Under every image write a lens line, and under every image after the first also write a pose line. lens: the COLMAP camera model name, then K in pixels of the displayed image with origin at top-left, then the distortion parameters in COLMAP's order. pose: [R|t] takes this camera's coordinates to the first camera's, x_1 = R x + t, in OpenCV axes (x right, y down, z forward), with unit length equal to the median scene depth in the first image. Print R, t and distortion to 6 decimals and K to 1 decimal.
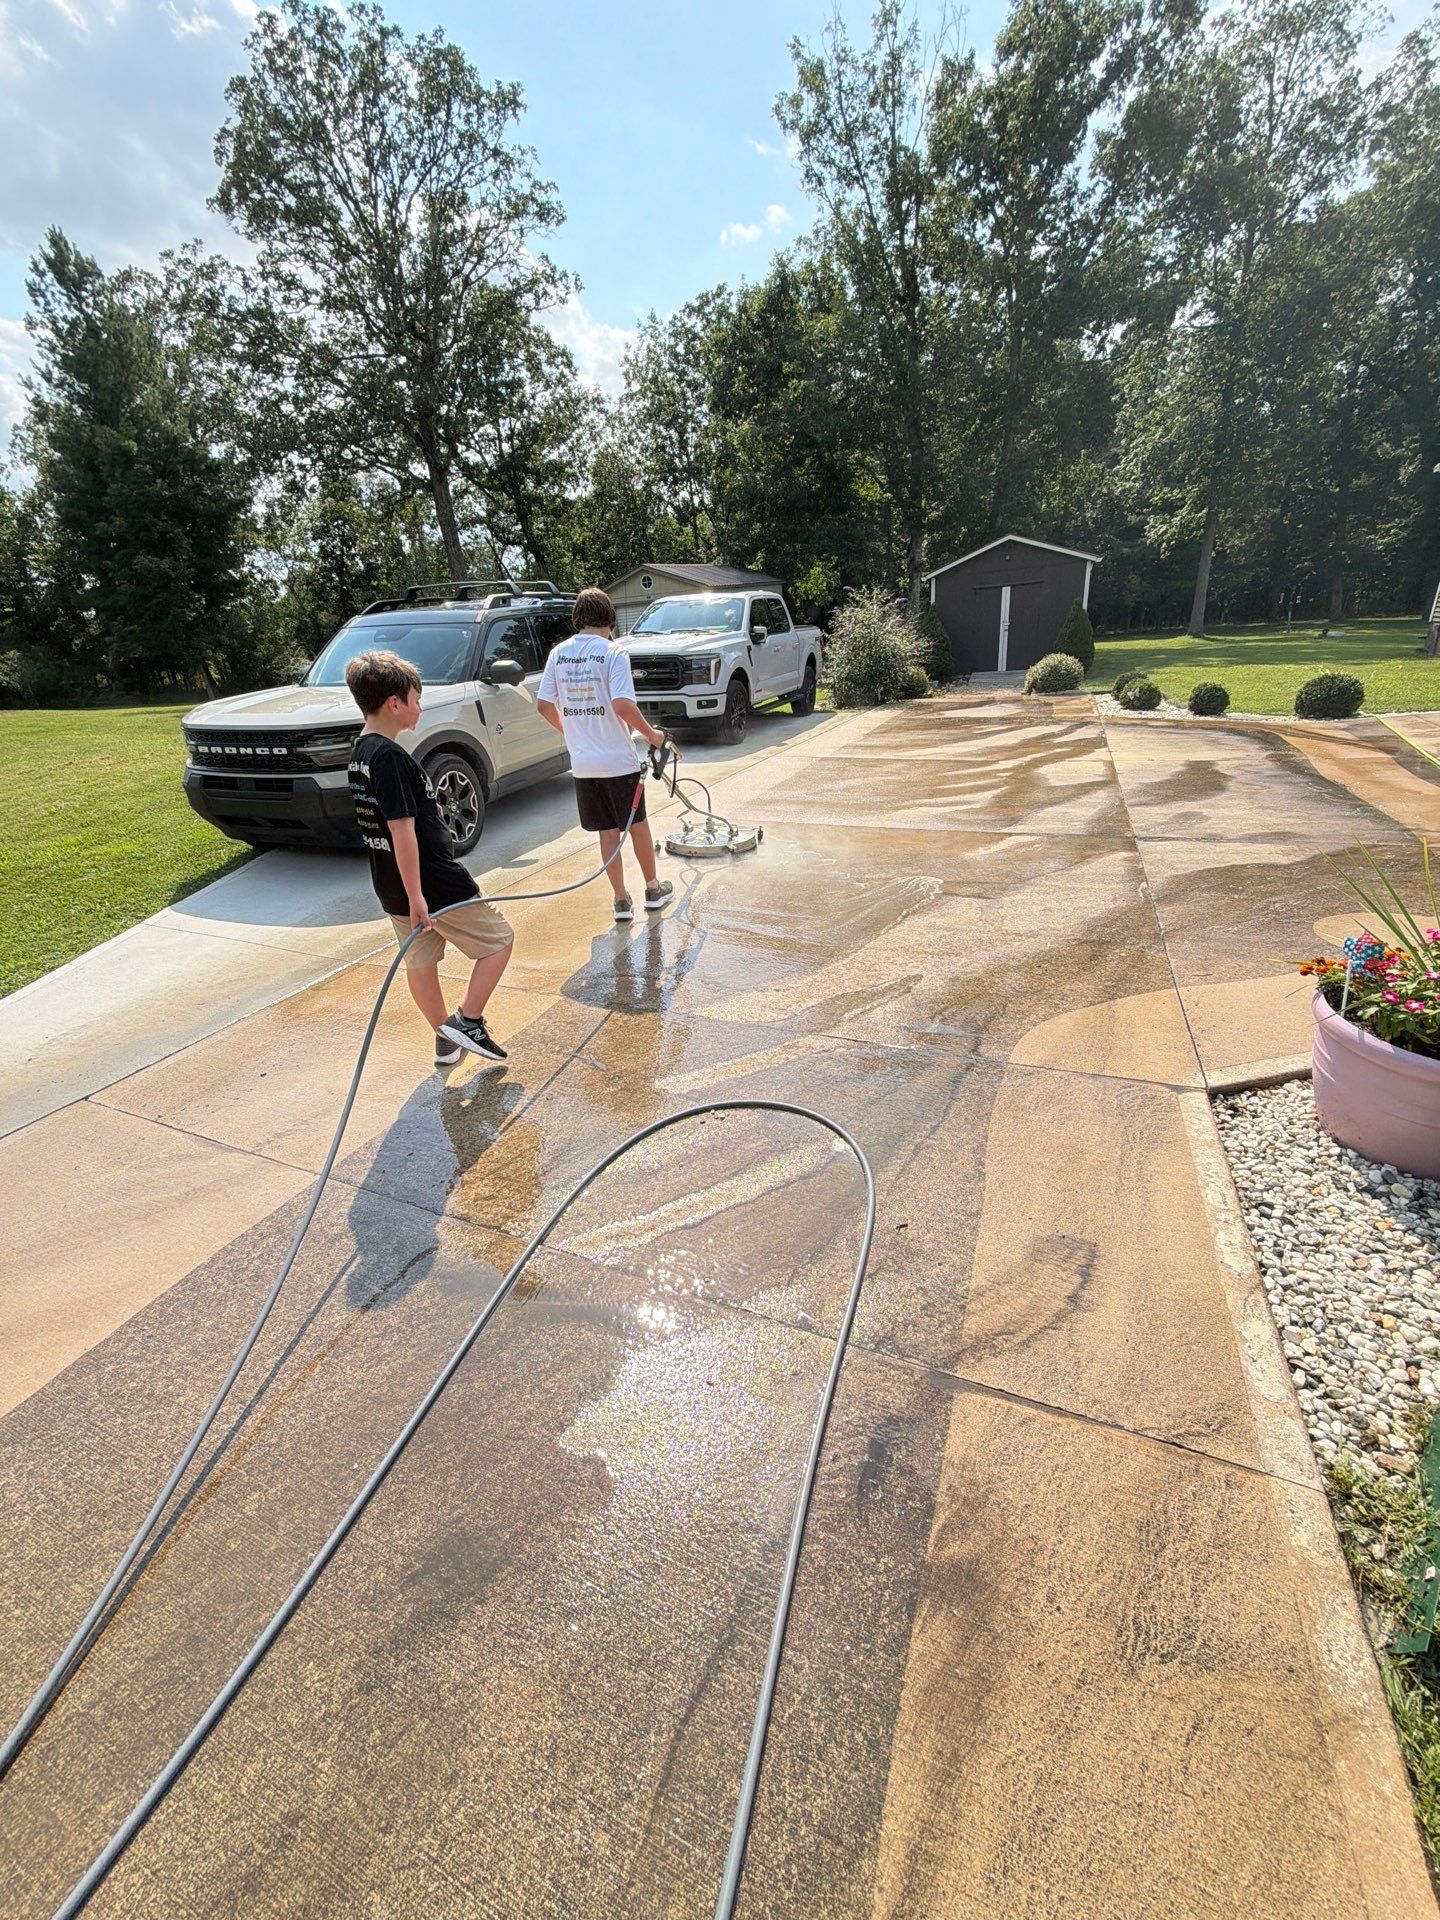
lens RADIAL K [[769.6, 0, 722.1], [0, 769.6, 953.1], [0, 0, 1]] dist [0.001606, 0.000338]
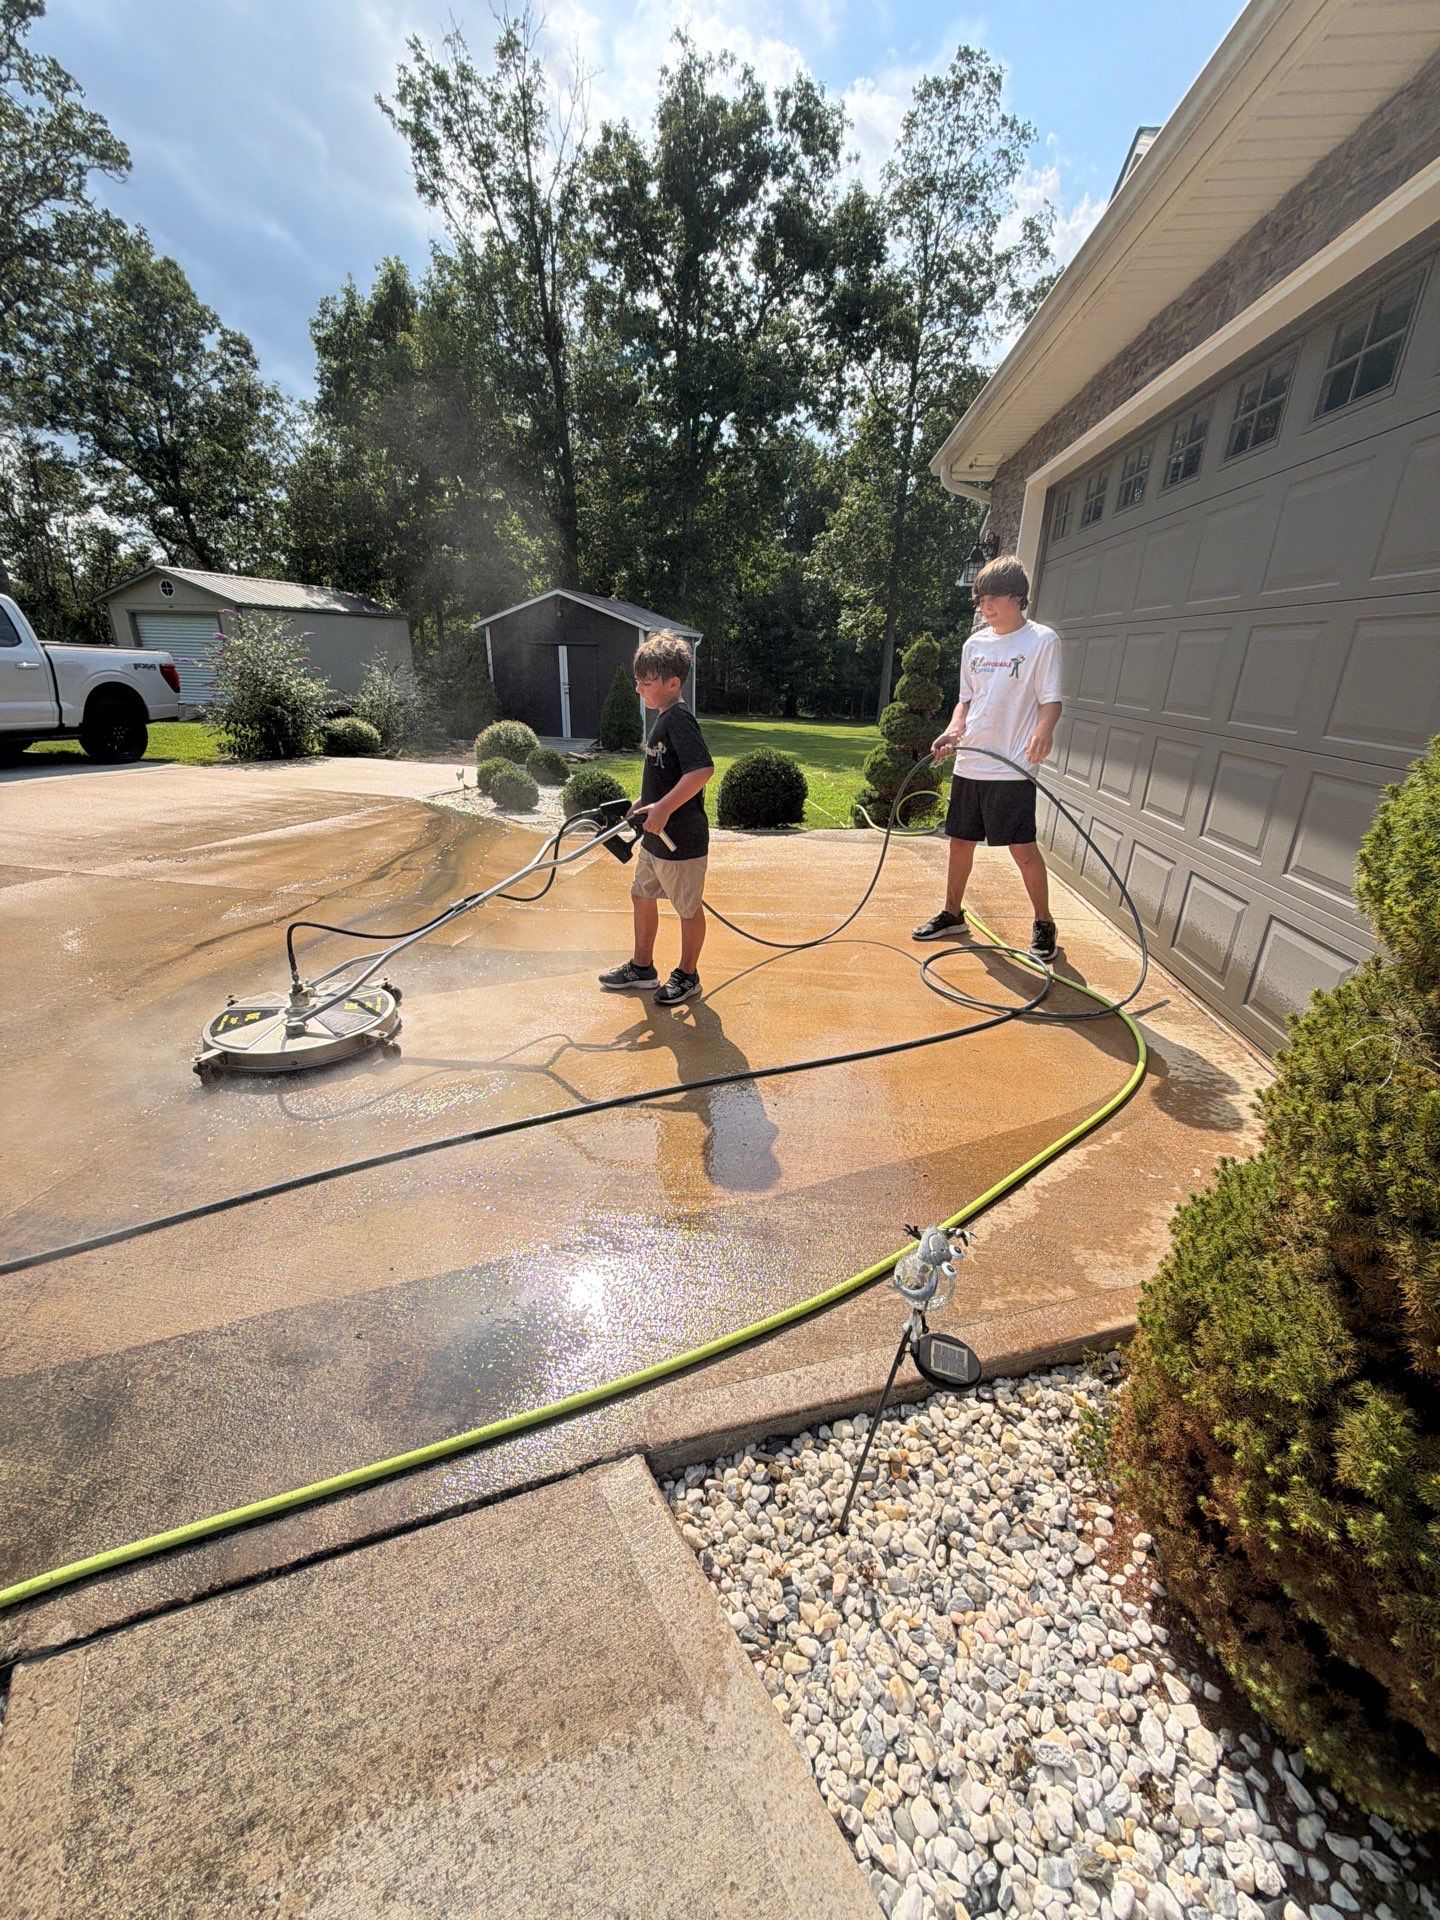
lens RADIAL K [[764.3, 0, 720.0], [0, 764.3, 960.0], [0, 0, 1]] dist [-0.000780, 0.000486]
pose [[0.974222, 0.037886, 0.222388, 0.276643], [-0.026140, 0.998115, -0.055525, -0.048557], [-0.224072, 0.048280, 0.973376, 0.080209]]
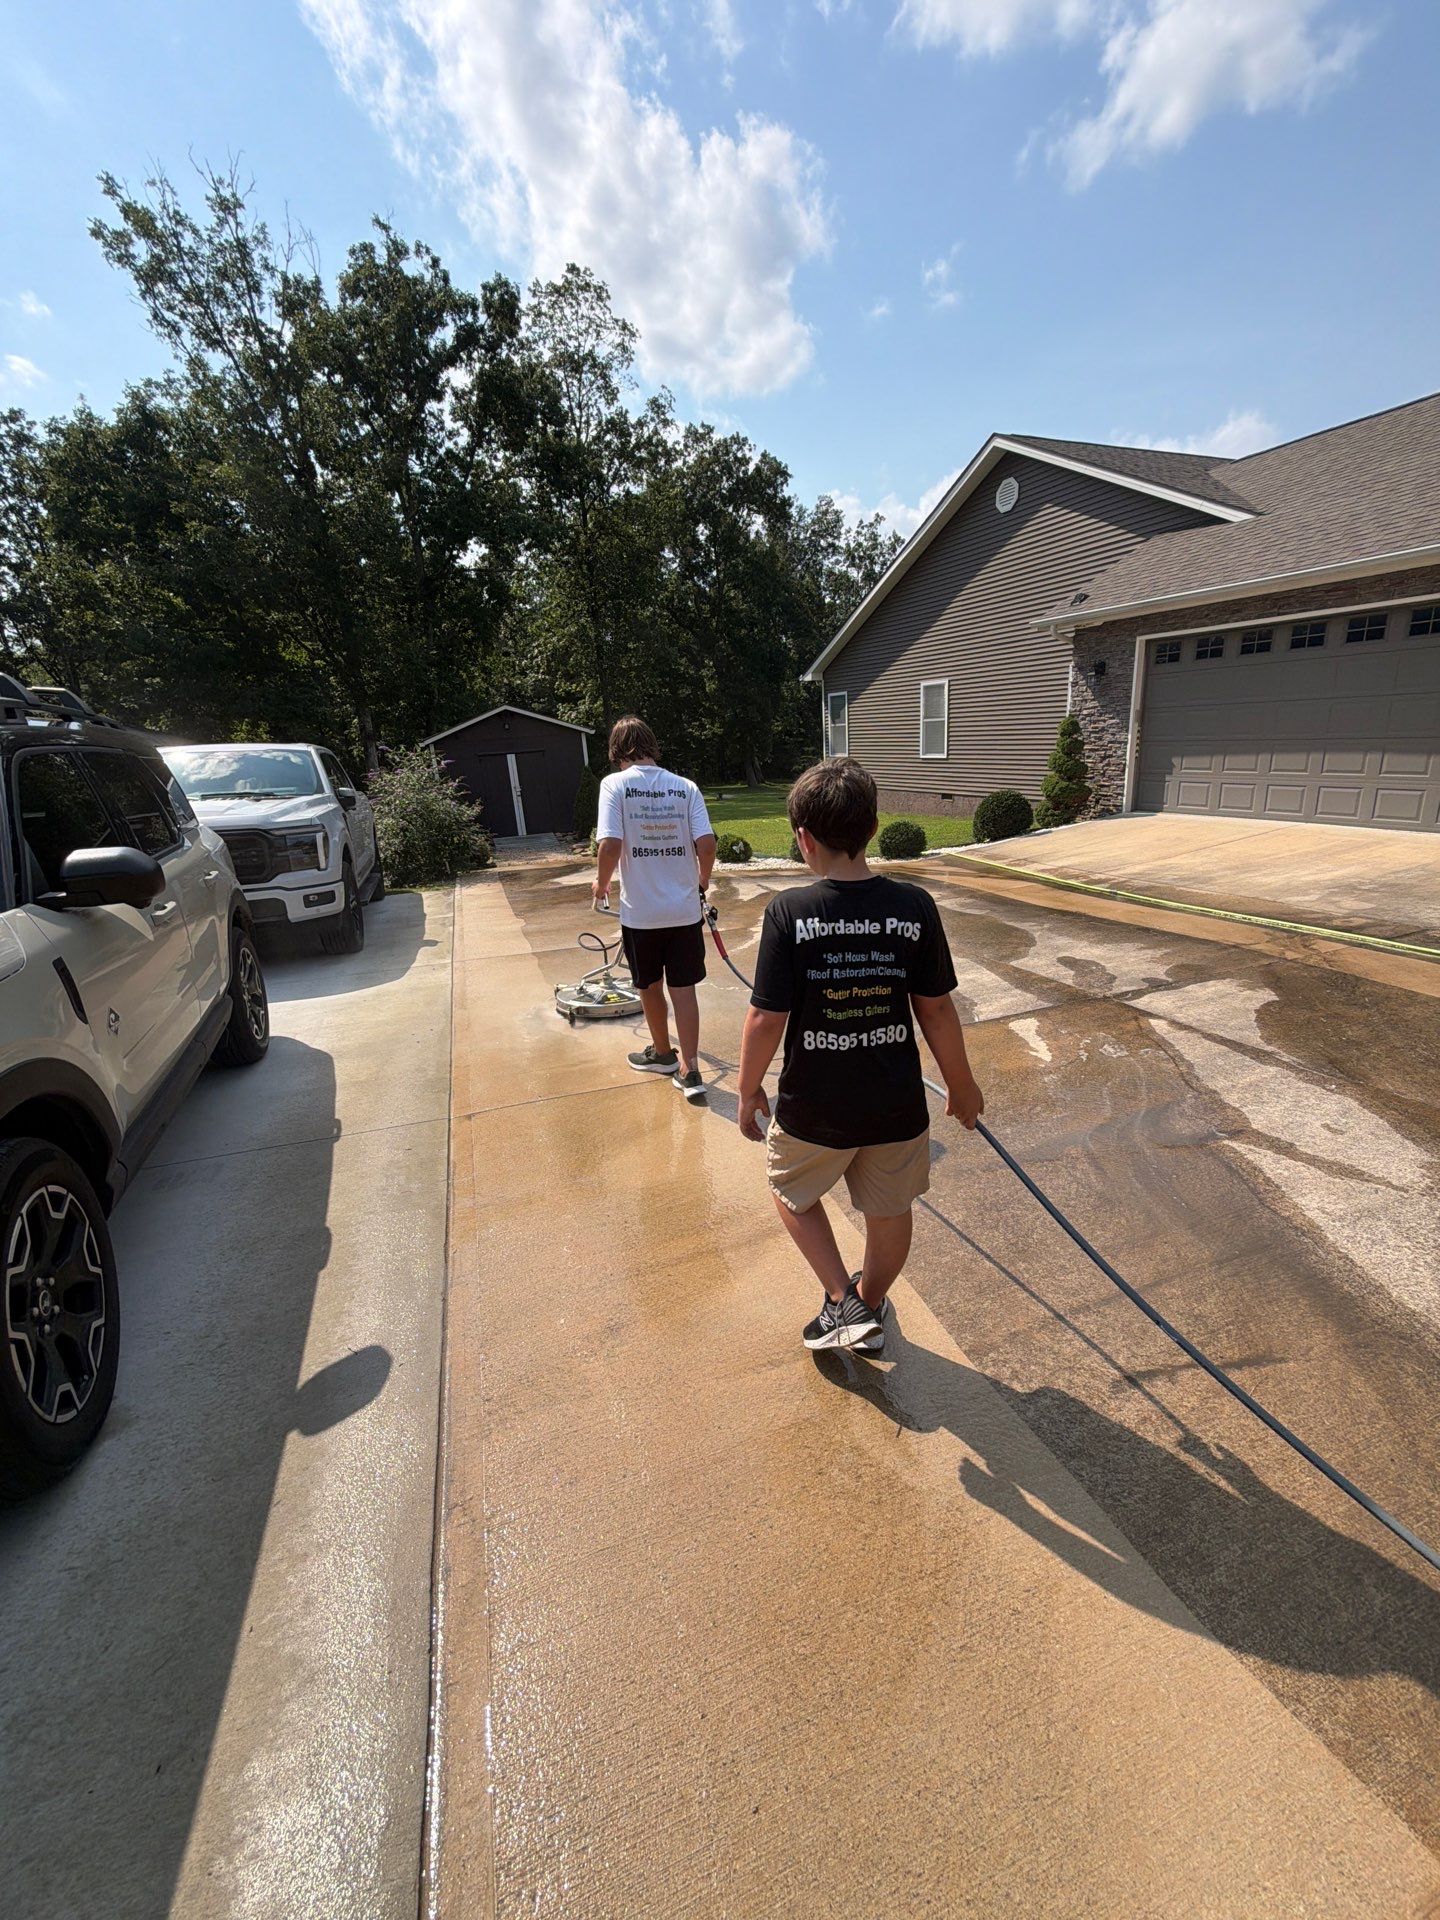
lens RADIAL K [[764.3, 0, 720.0], [0, 764.3, 960.0], [0, 0, 1]] dist [-0.000780, 0.000486]
pose [[0.754334, -0.150644, 0.638973, -0.068343], [0.270615, 0.958128, -0.093584, -0.046311], [-0.598121, 0.243509, 0.763515, 0.121069]]
